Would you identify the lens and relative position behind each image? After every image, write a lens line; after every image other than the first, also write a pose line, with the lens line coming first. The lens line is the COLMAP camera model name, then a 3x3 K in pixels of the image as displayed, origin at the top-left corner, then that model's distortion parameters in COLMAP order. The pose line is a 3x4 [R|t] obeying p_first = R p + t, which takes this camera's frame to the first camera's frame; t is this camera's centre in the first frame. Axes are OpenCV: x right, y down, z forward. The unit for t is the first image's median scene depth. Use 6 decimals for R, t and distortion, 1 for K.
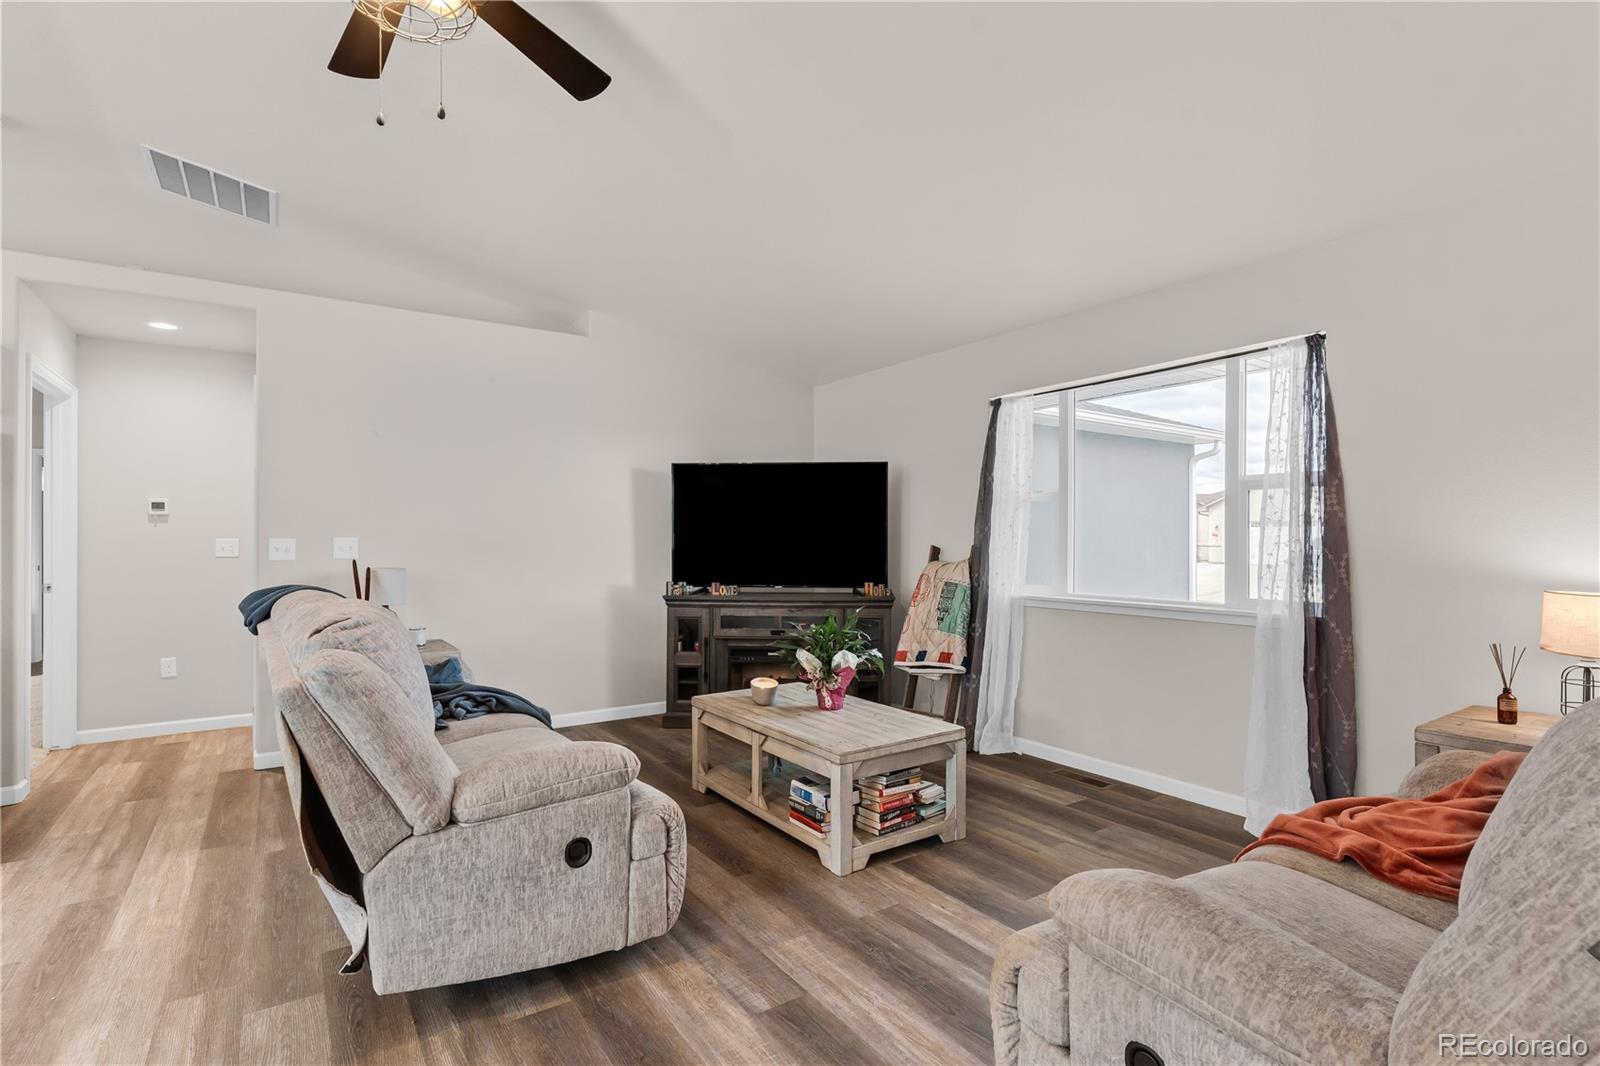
lens RADIAL K [[764.8, 0, 788.9], [0, 764.8, 540.3], [0, 0, 1]] dist [0.006107, -0.003100]
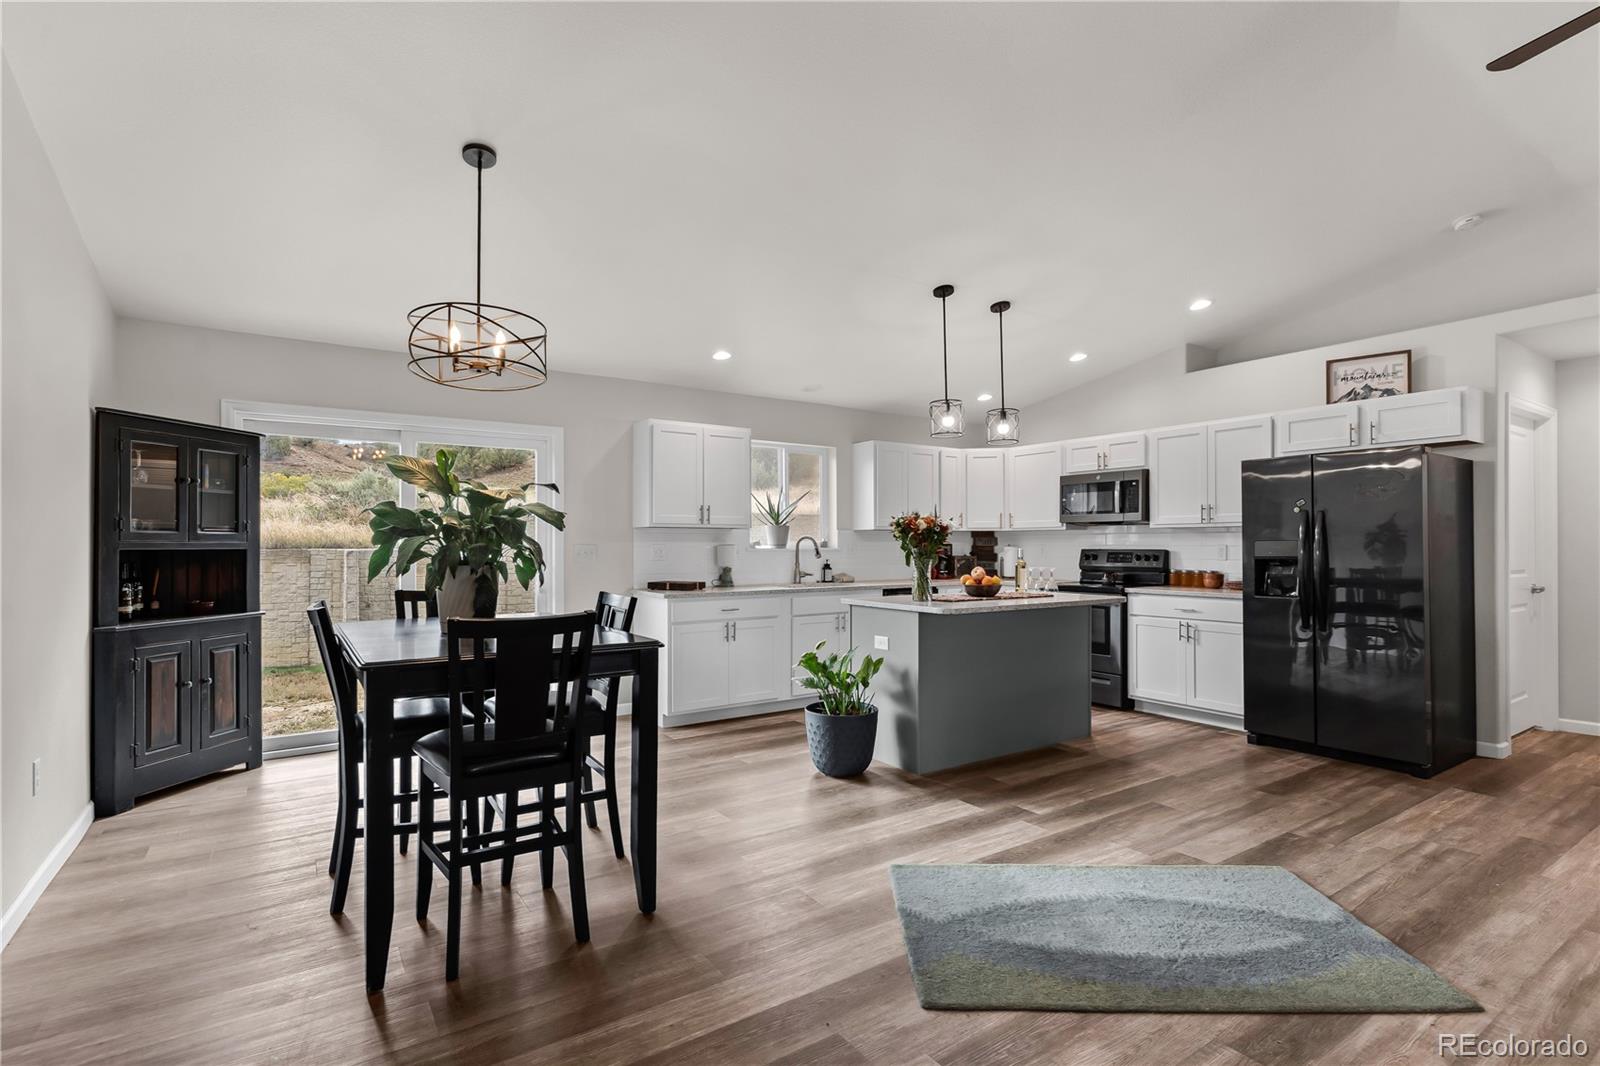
lens RADIAL K [[764.8, 0, 796.9], [0, 764.8, 539.1], [0, 0, 1]] dist [0.006107, -0.003100]
pose [[0.007202, -0.010787, -0.999916, 0.232156], [0.002516, 0.999939, -0.010769, -0.000836], [0.999971, -0.002438, 0.007228, -0.144664]]
